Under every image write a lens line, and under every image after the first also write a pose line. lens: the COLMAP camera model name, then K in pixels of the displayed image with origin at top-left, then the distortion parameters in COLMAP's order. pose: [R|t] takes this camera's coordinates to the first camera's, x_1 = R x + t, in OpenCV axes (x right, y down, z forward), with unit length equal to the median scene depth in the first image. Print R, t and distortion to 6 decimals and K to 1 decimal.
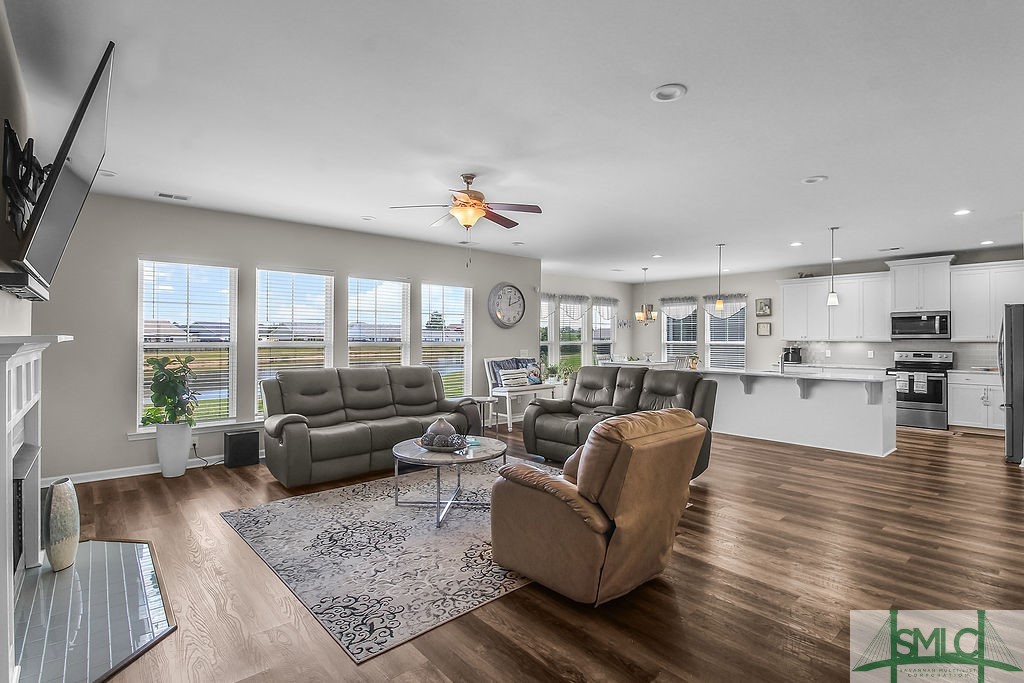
lens RADIAL K [[502.5, 0, 511.7], [0, 502.5, 338.1], [0, 0, 1]] dist [-0.015562, -0.001622]
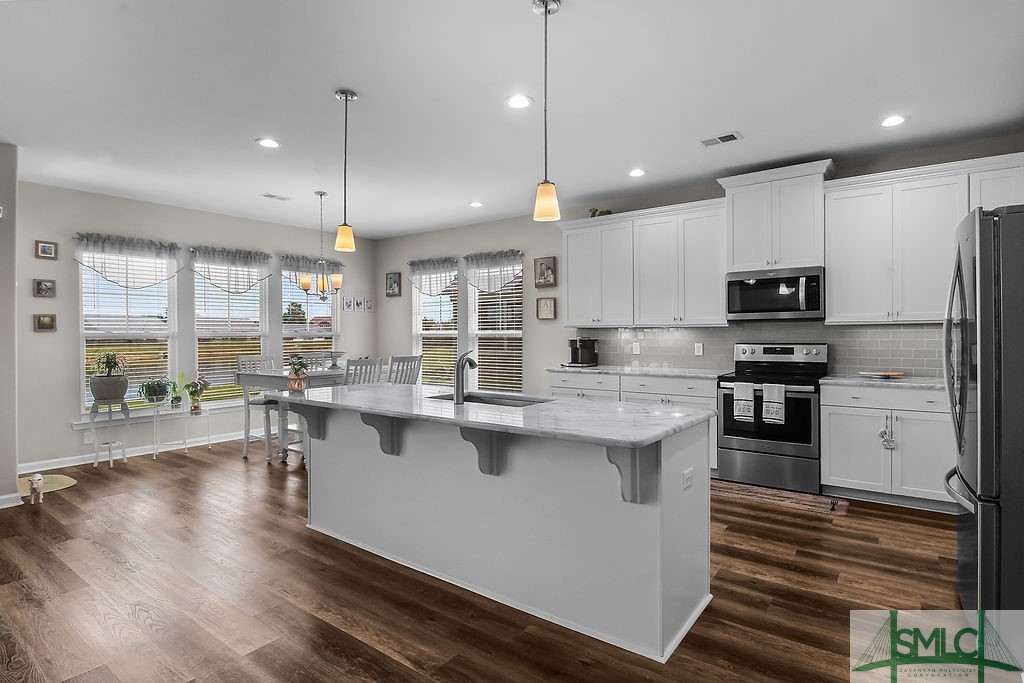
lens RADIAL K [[541.6, 0, 512.4], [0, 541.6, 341.8], [0, 0, 1]] dist [0.003722, 0.000530]
pose [[0.976104, -0.012841, 0.216925, 0.406420], [0.008757, 0.999766, 0.019779, 0.010318], [-0.217128, -0.017407, 0.975988, 0.474889]]
